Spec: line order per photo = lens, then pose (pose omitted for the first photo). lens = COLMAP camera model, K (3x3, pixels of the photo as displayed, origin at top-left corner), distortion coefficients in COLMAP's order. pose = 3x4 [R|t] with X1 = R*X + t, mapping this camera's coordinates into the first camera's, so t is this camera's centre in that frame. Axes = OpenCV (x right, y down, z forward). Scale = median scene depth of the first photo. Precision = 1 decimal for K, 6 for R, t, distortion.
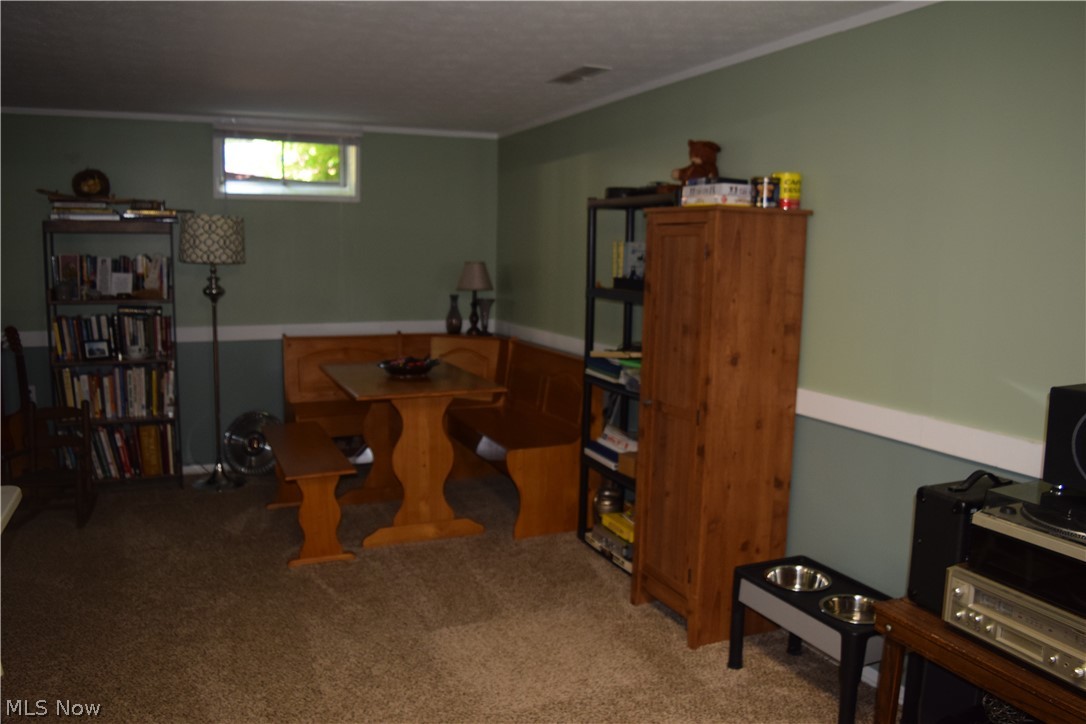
lens RADIAL K [[841.5, 0, 543.0], [0, 841.5, 362.0], [0, 0, 1]] dist [-0.076011, 0.004055]
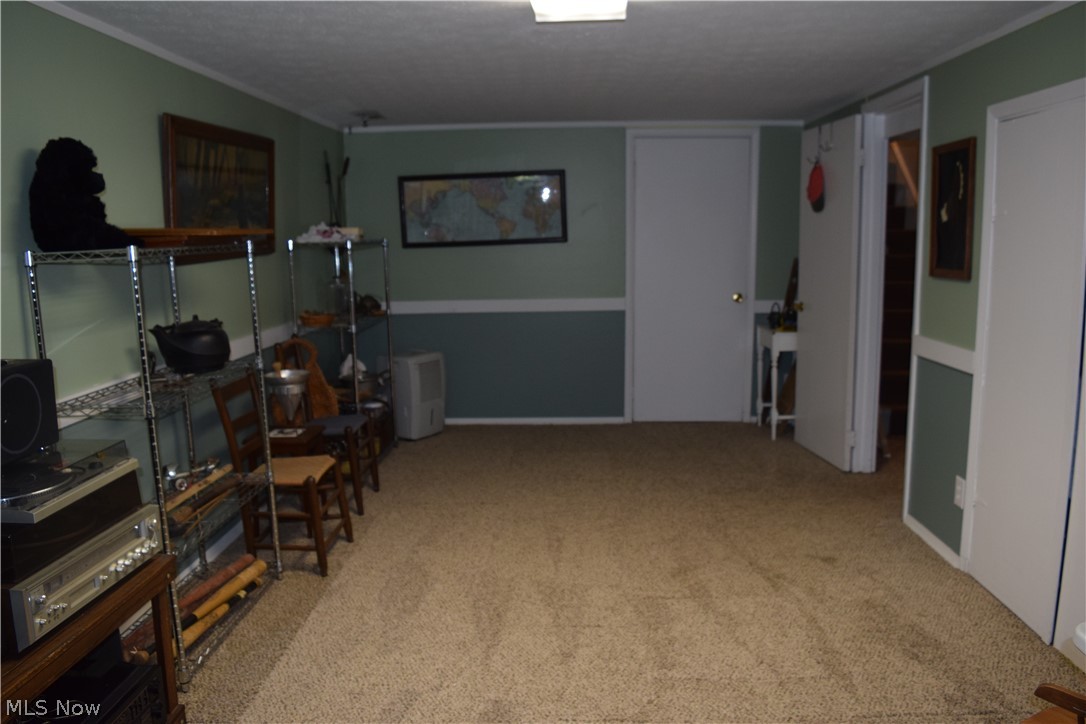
lens RADIAL K [[841.5, 0, 543.0], [0, 841.5, 362.0], [0, 0, 1]] dist [-0.076011, 0.004055]
pose [[-0.898895, -0.065186, 0.433288, -0.437931], [0.062896, 0.959435, 0.274826, -0.222246], [-0.433626, 0.274292, -0.858331, 1.579568]]
